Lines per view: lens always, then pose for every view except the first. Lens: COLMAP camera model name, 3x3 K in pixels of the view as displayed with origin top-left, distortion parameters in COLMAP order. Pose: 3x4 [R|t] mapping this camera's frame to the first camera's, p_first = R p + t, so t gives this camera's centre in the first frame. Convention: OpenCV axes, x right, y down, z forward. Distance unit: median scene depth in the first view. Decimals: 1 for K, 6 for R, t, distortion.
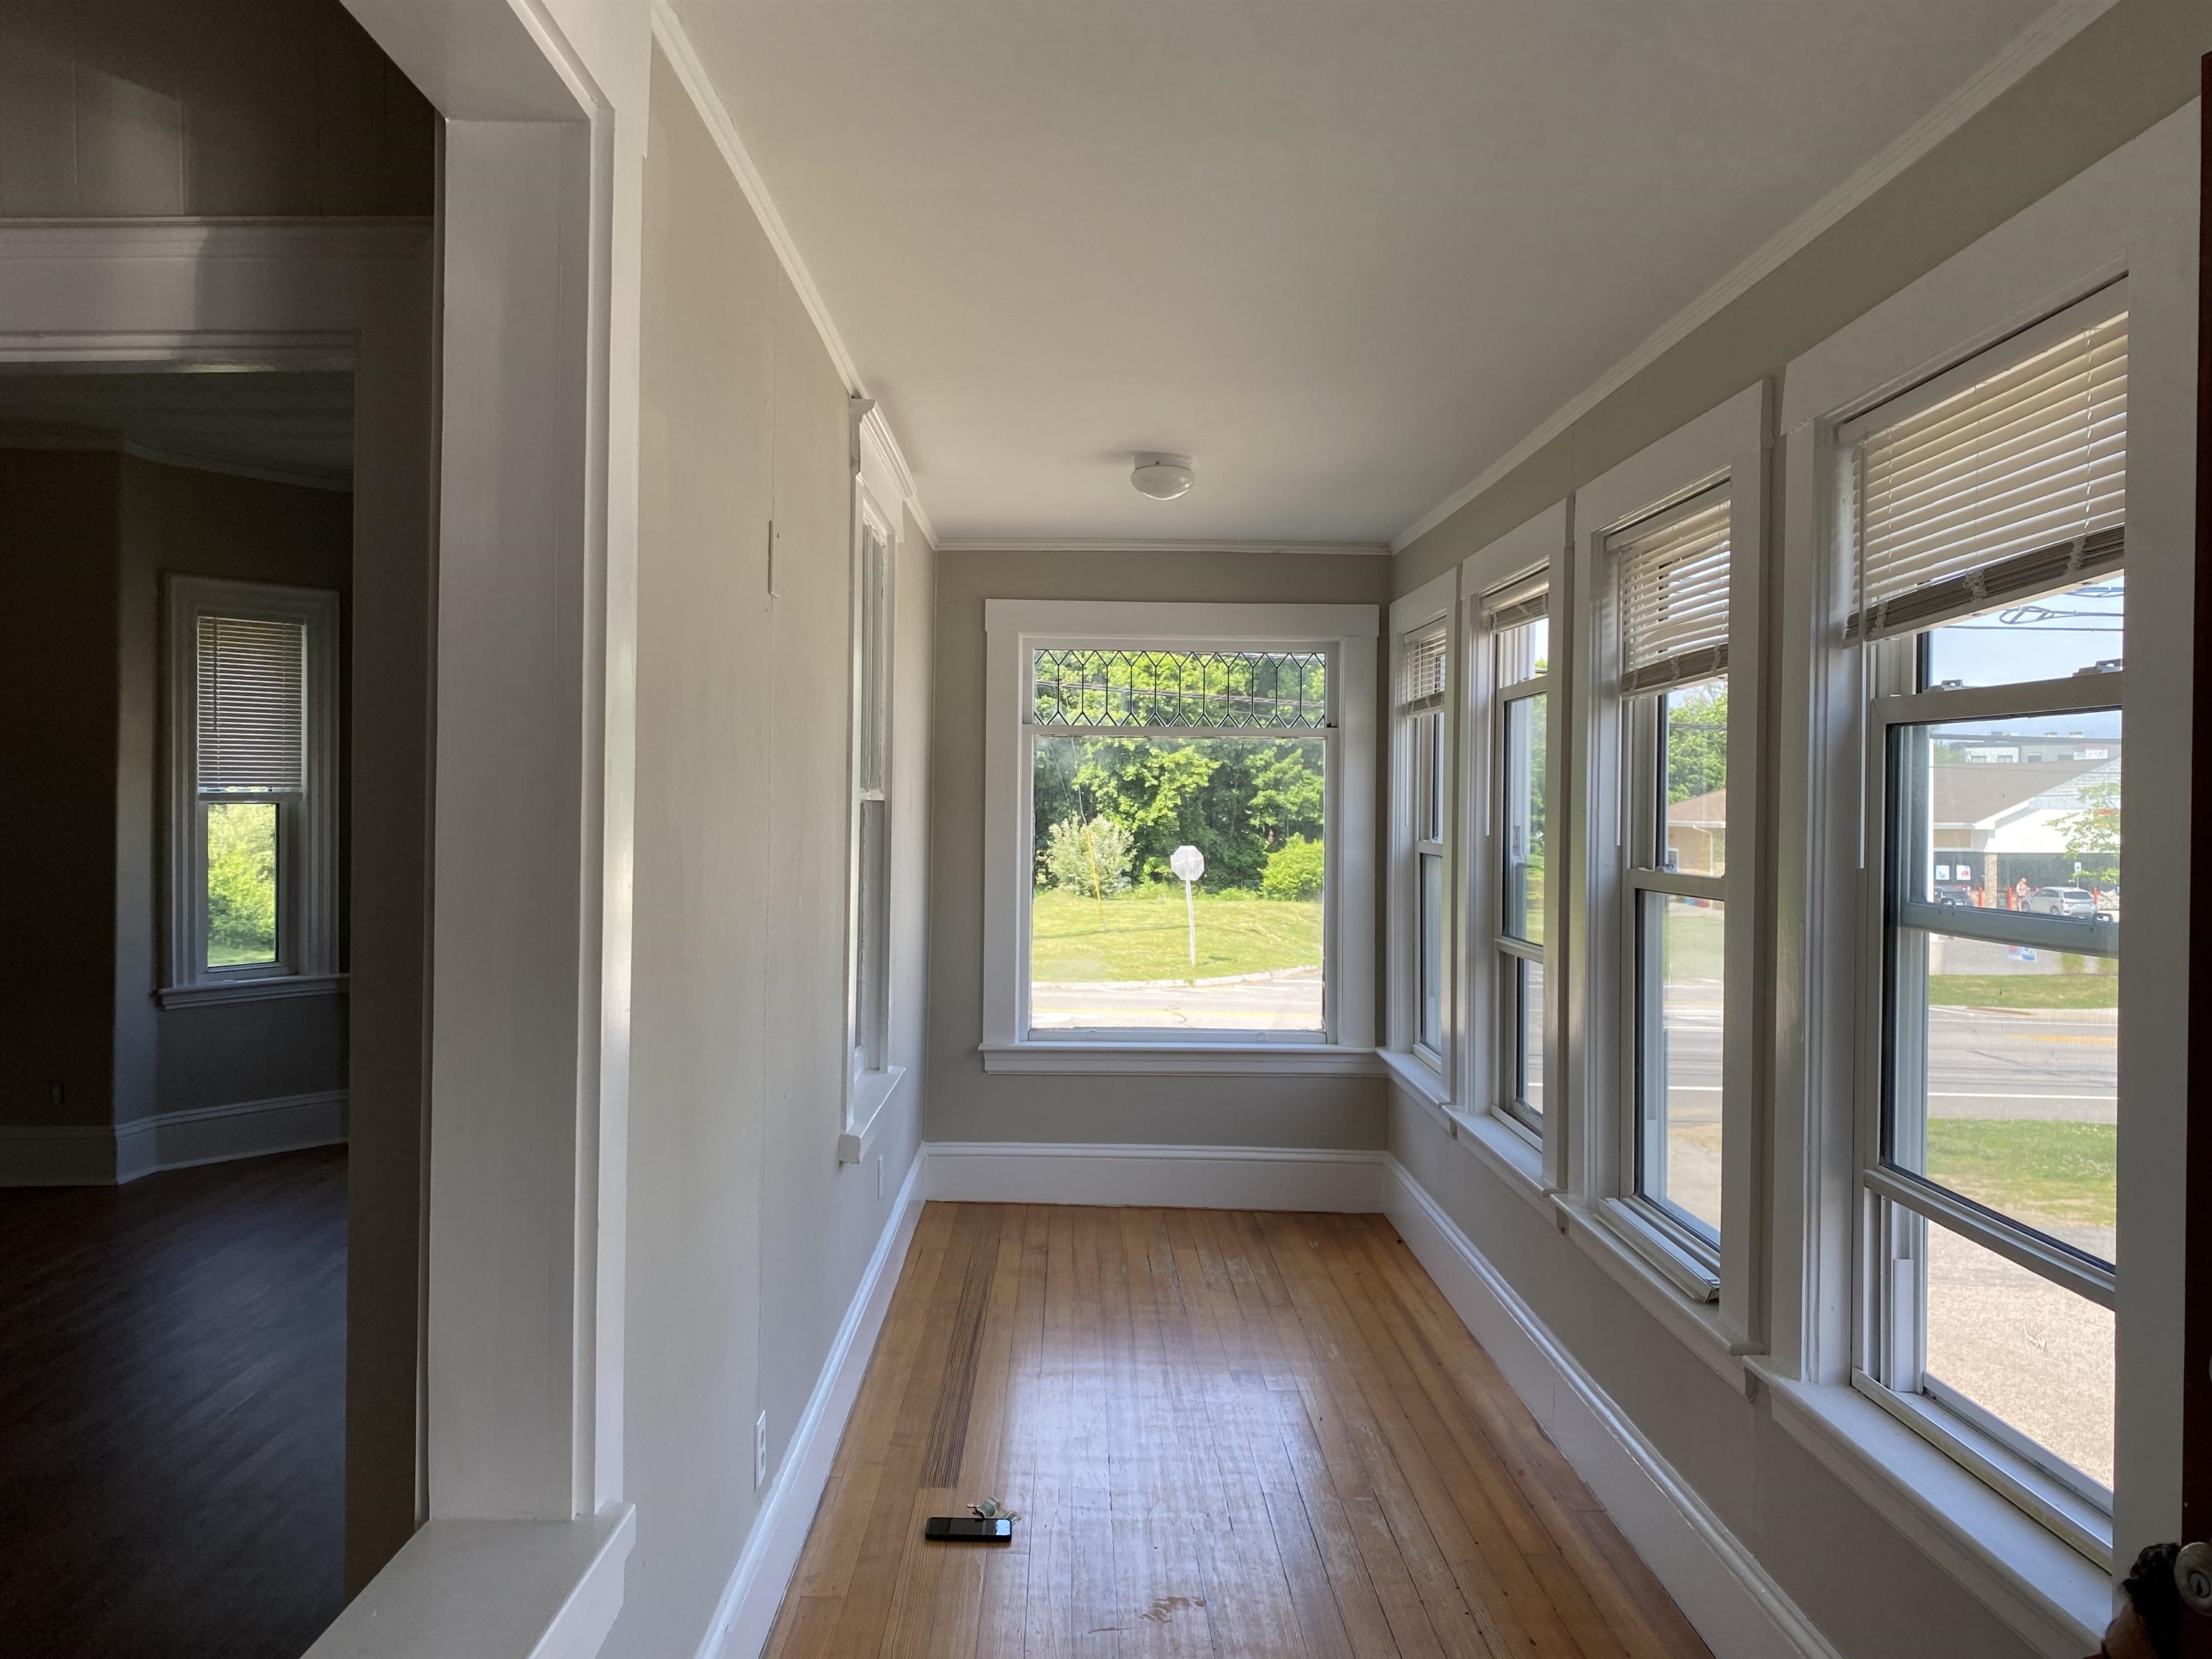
lens RADIAL K [[1681.1, 0, 1112.8], [0, 1681.1, 825.1], [0, 0, 1]] dist [0.028833, -0.033379]
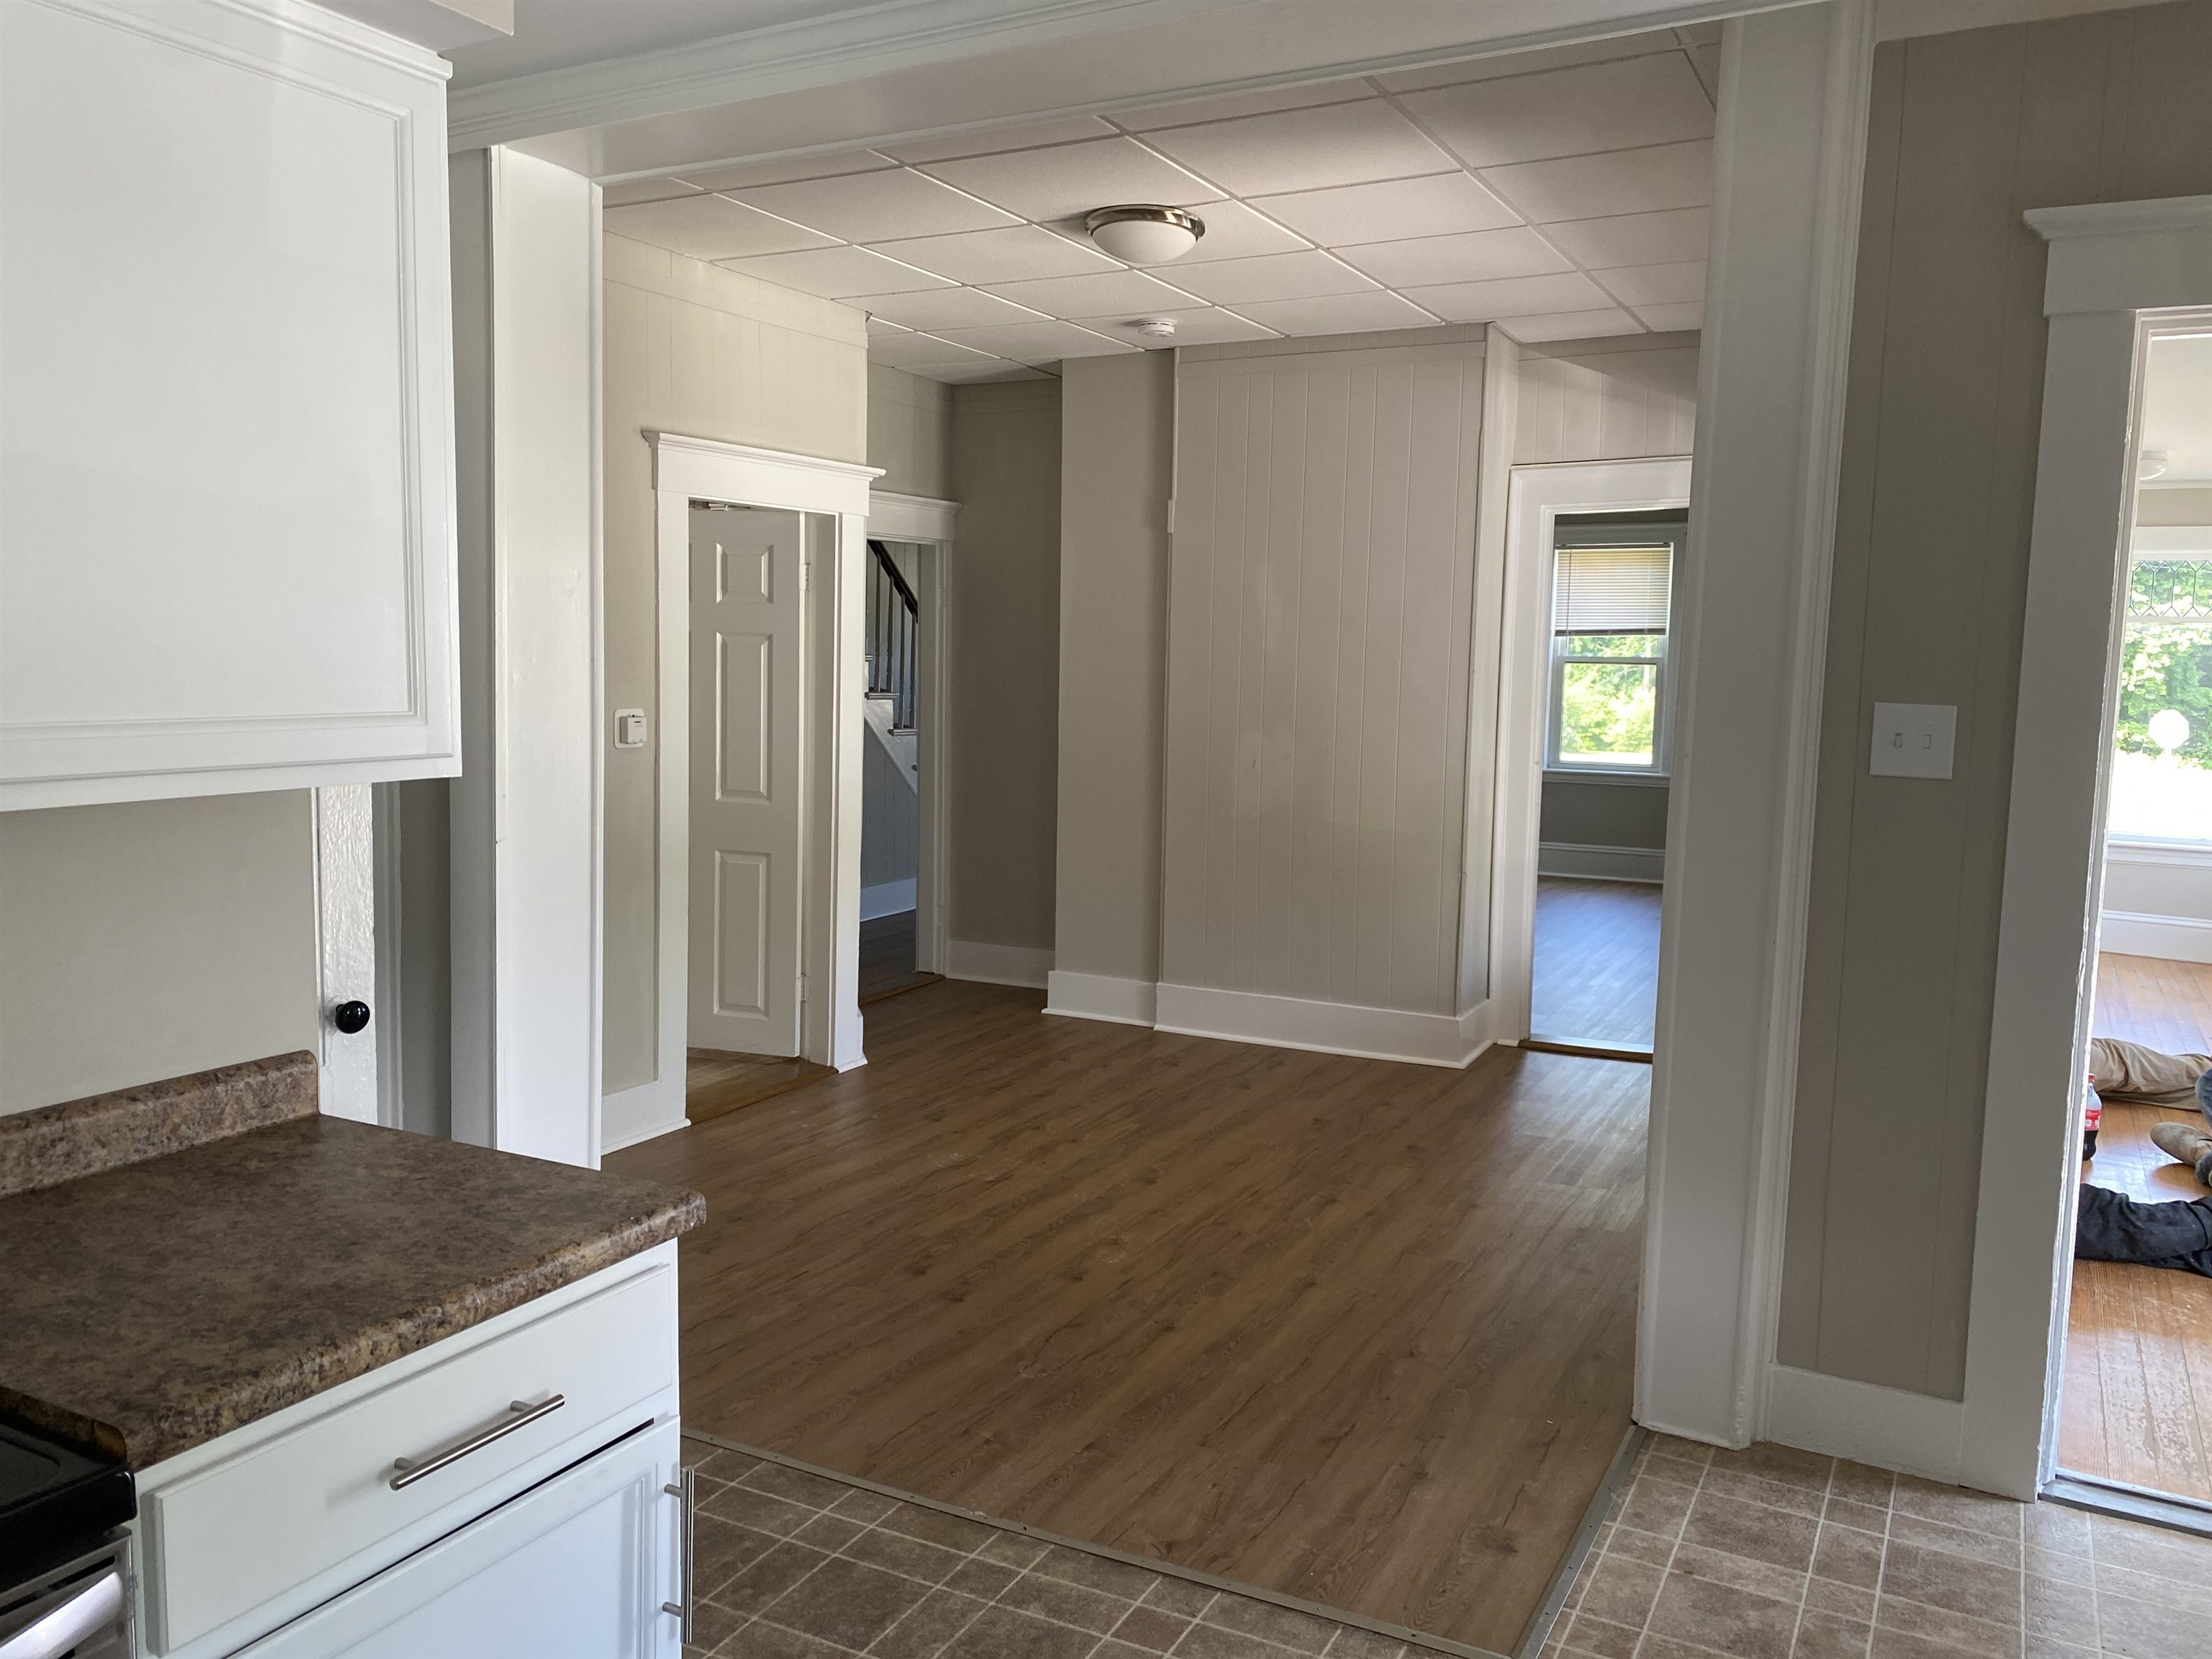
lens RADIAL K [[1681.1, 0, 1097.8], [0, 1681.1, 819.7], [0, 0, 1]] dist [0.028833, -0.033379]
pose [[0.866116, 0.051947, -0.497136, -0.010304], [-0.011514, 0.996395, 0.084056, 0.006573], [0.499710, -0.067078, 0.863592, -0.592721]]
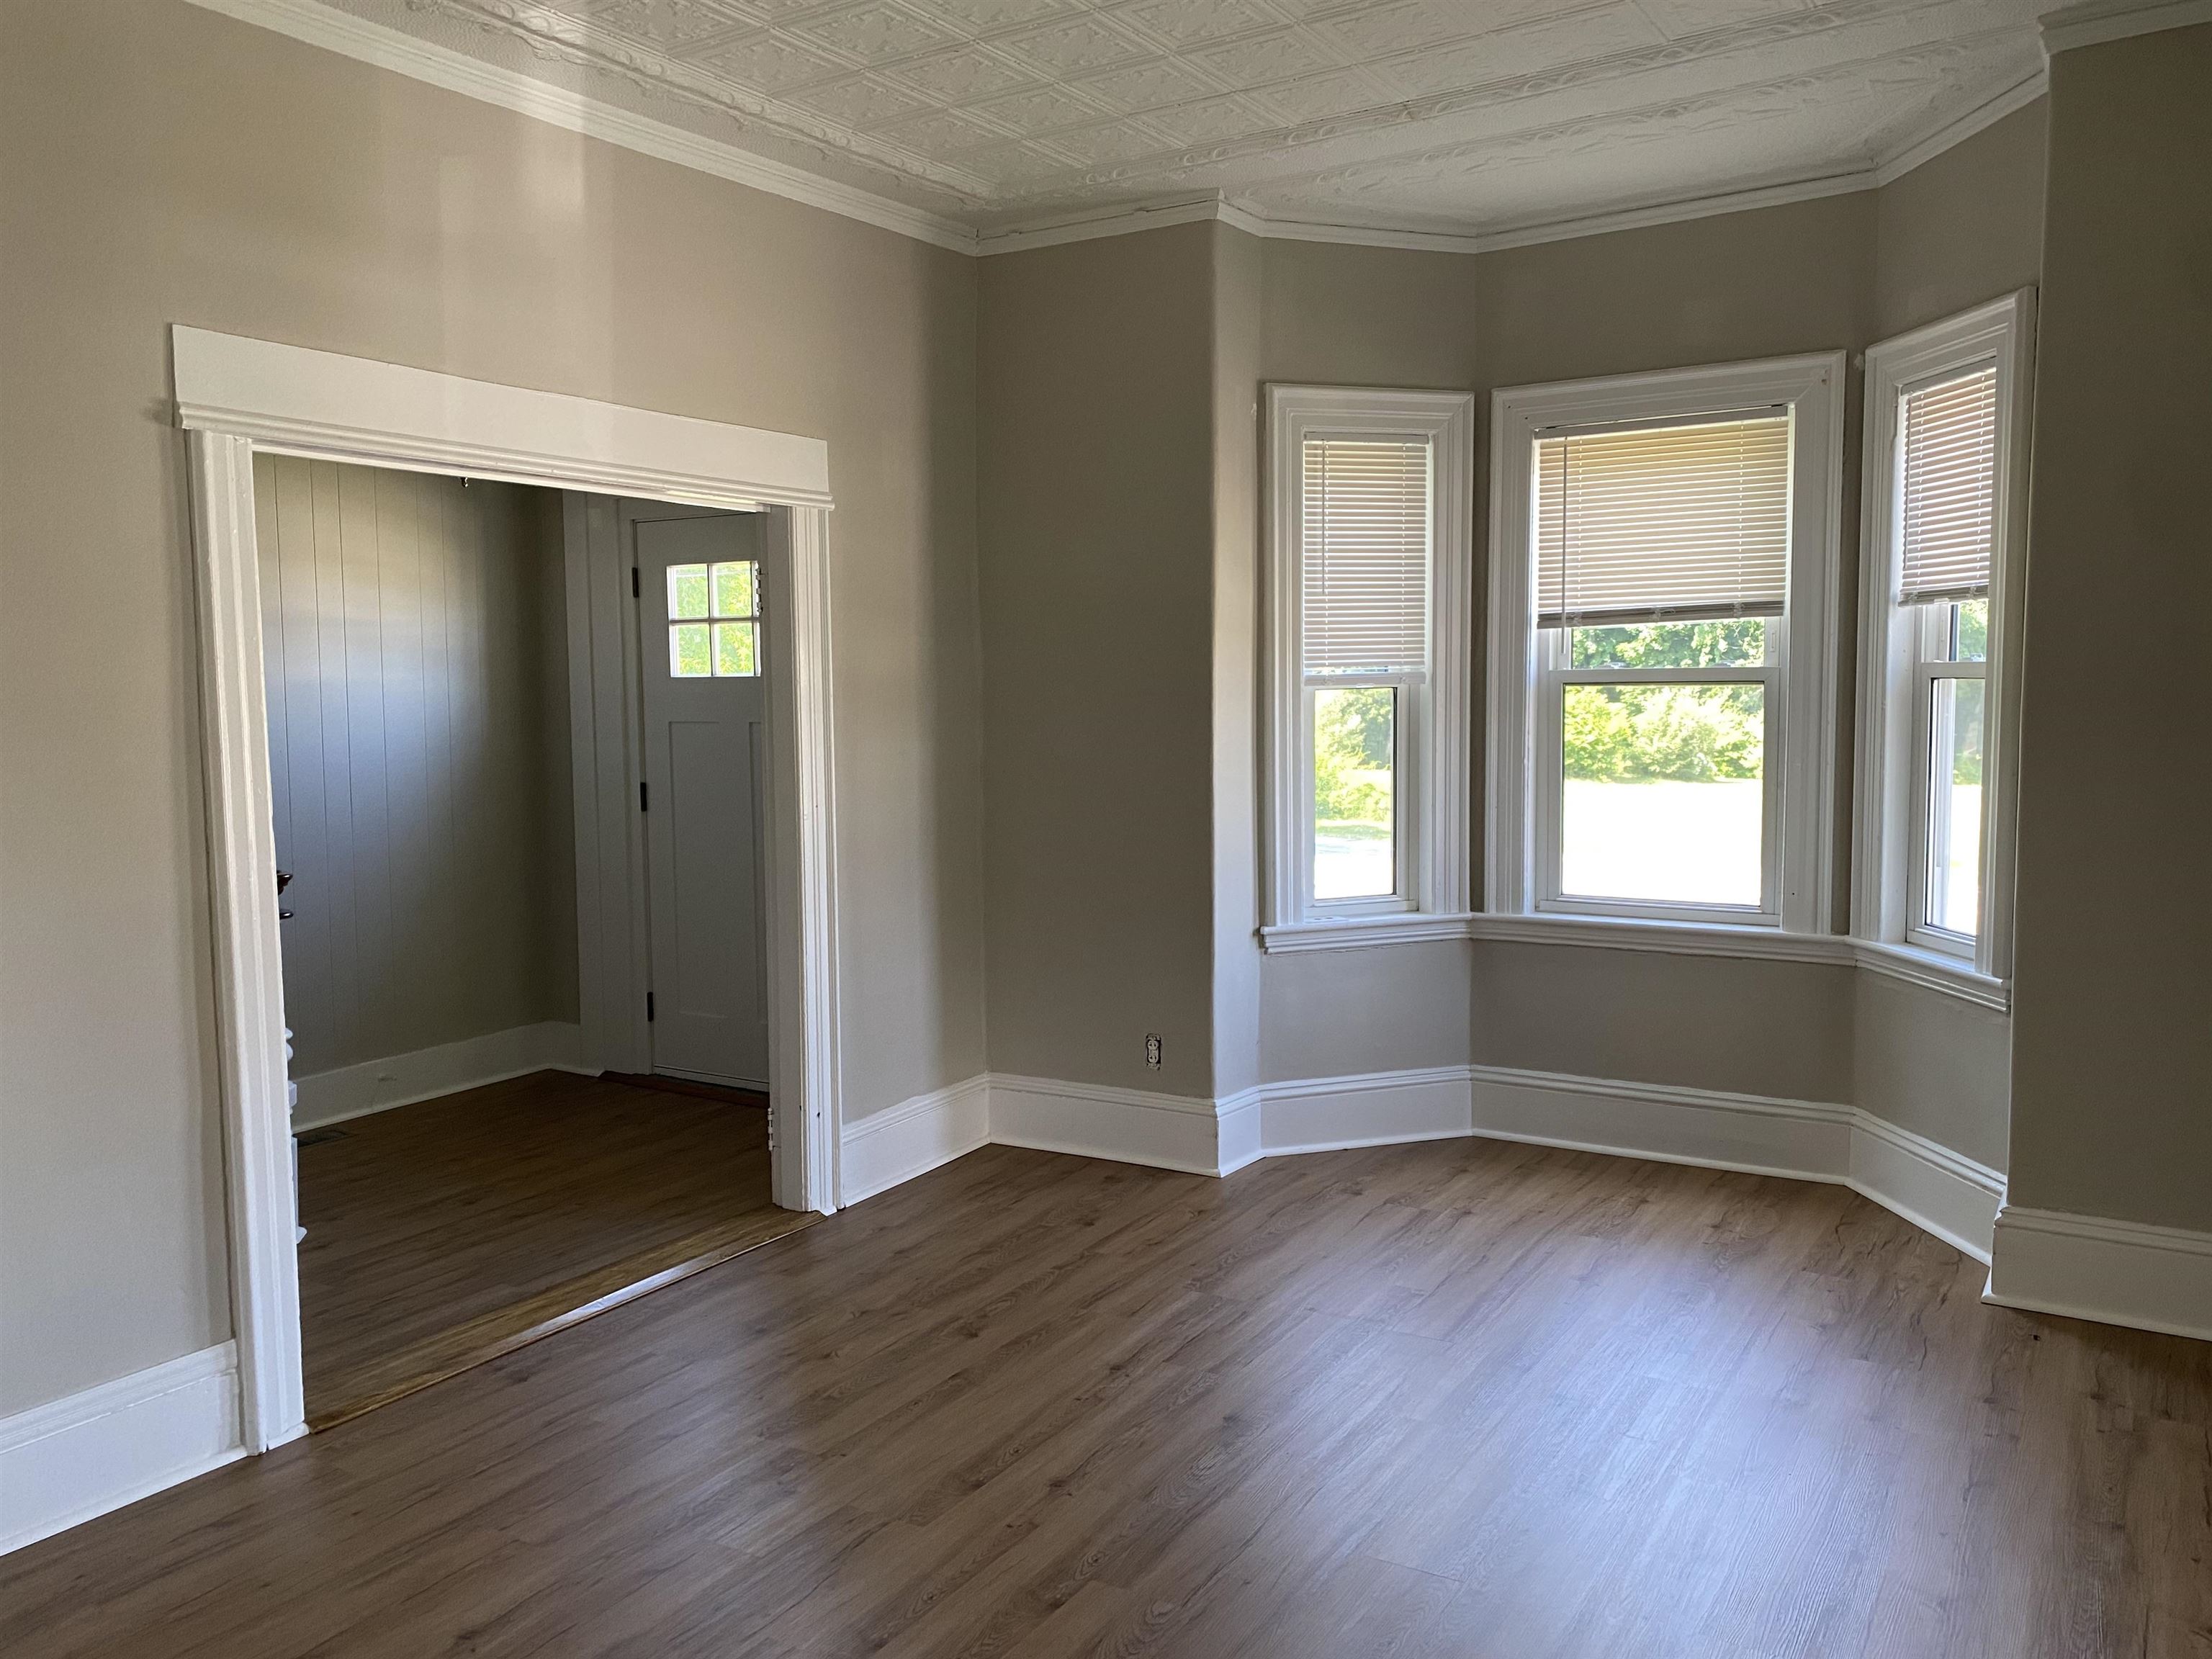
lens RADIAL K [[1681.1, 0, 1090.0], [0, 1681.1, 818.3], [0, 0, 1]] dist [0.028833, -0.033379]
pose [[0.826081, 0.029897, -0.562758, -0.186097], [0.013384, 0.997269, 0.072628, -0.010872], [0.563393, -0.067528, 0.823425, 0.306349]]
